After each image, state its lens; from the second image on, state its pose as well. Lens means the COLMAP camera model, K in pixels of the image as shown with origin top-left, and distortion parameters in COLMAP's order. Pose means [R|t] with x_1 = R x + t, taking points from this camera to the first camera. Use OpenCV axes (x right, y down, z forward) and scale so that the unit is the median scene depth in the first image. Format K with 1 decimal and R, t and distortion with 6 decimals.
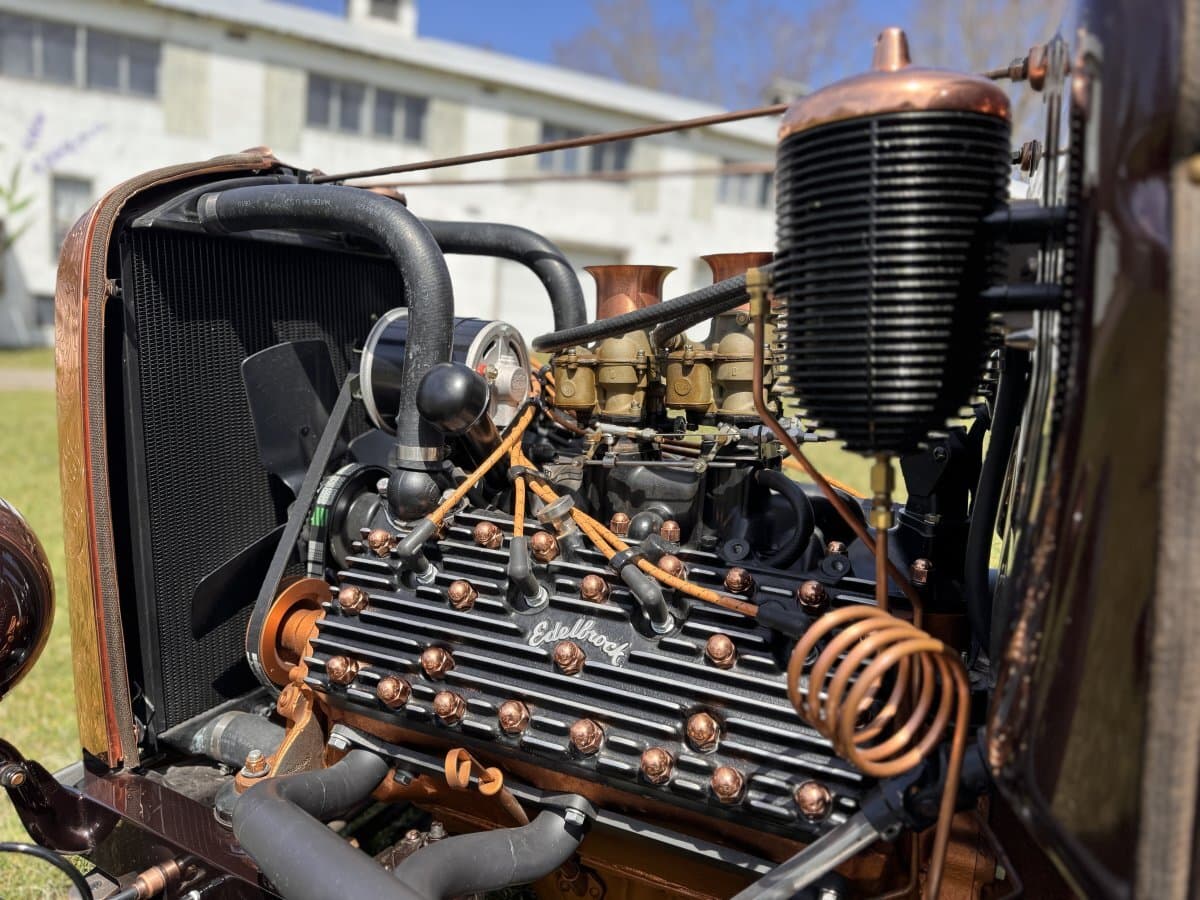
lens RADIAL K [[864.1, 0, 601.5], [0, 864.1, 456.8], [0, 0, 1]] dist [0.003095, -0.007090]
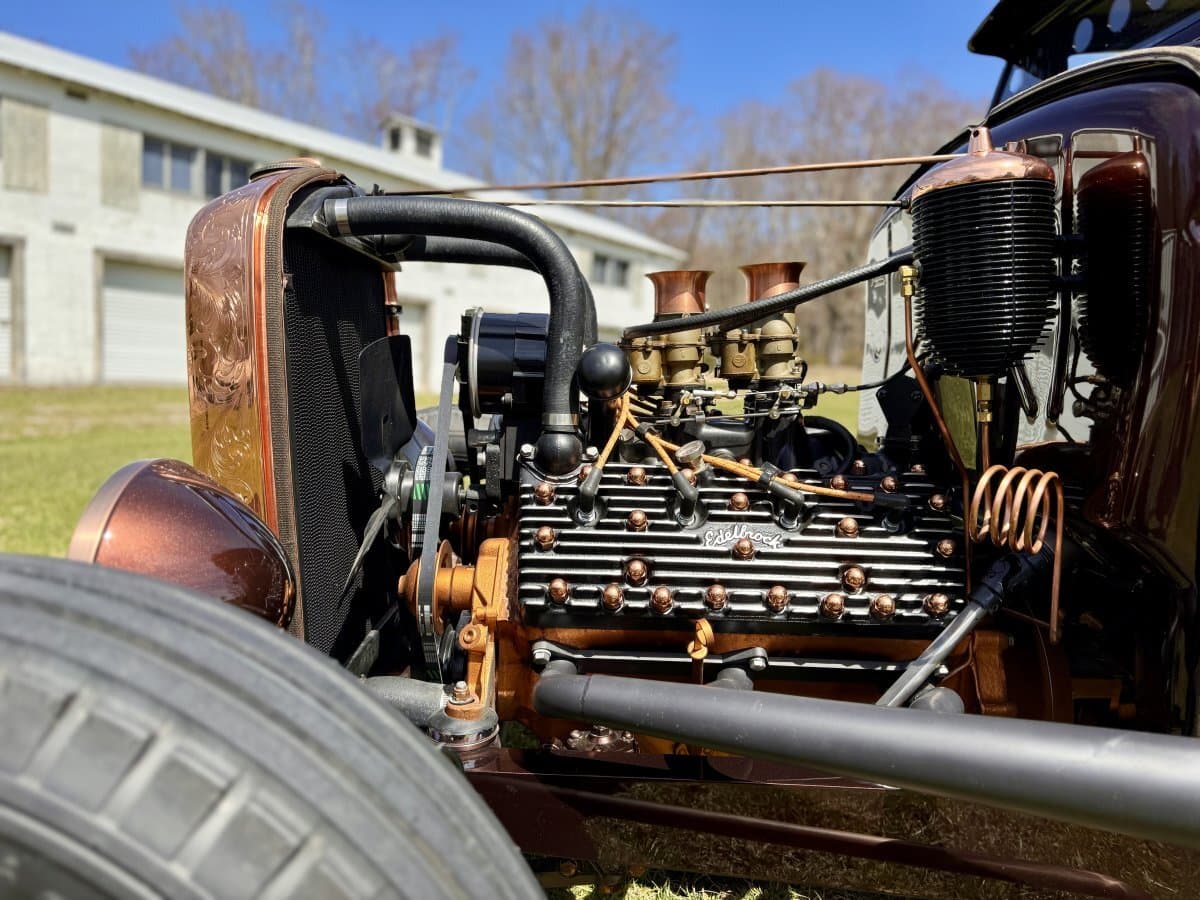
lens RADIAL K [[864.1, 0, 599.3], [0, 864.1, 461.5], [0, 0, 1]] dist [0.003095, -0.007090]
pose [[0.909029, -0.070950, 0.410648, -0.679343], [0.082557, 0.996530, -0.010576, 0.073224], [-0.408473, 0.043516, 0.911733, -0.141929]]
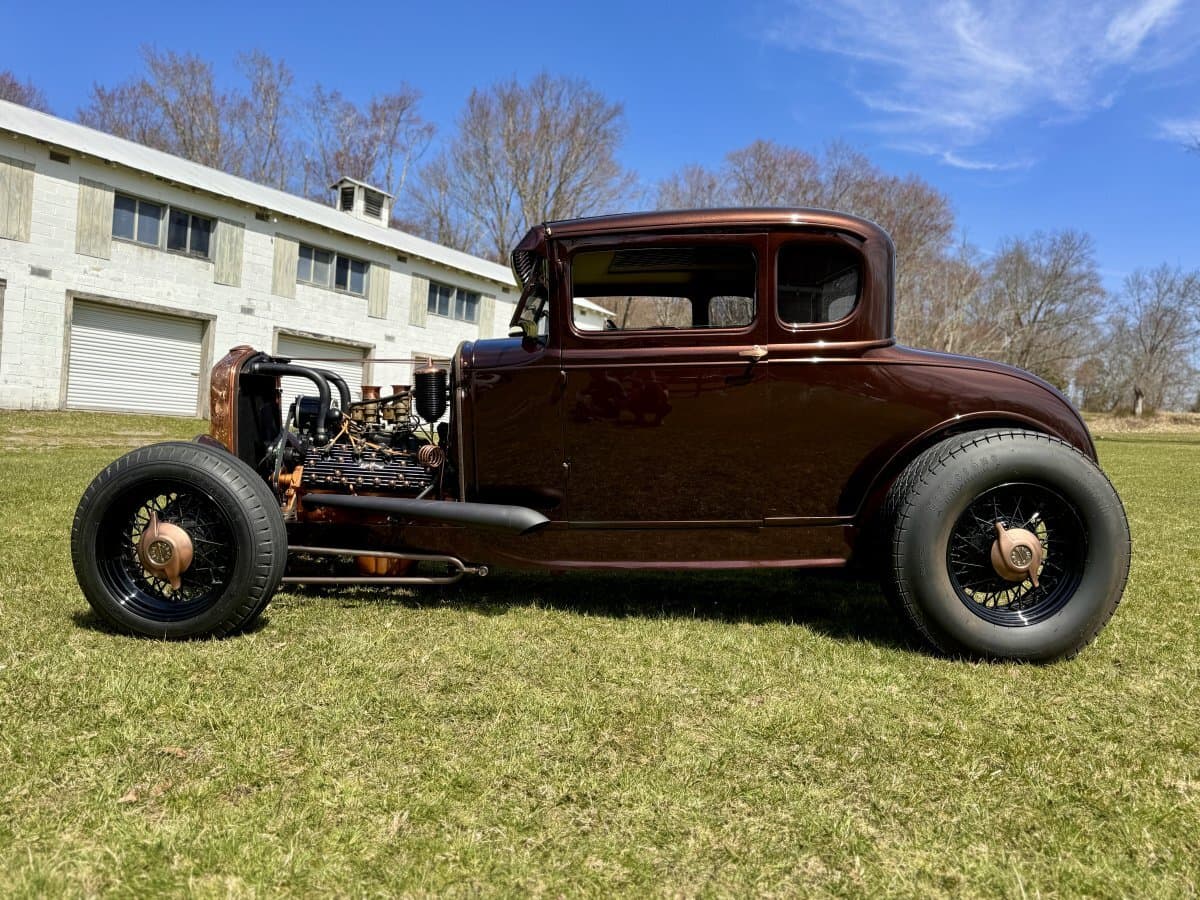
lens RADIAL K [[864.1, 0, 607.3], [0, 864.1, 458.5], [0, 0, 1]] dist [0.003095, -0.007090]
pose [[0.882057, -0.017176, 0.470829, -0.954832], [0.052264, 0.996735, -0.061551, 0.451224], [-0.468235, 0.078899, 0.880075, -3.219093]]
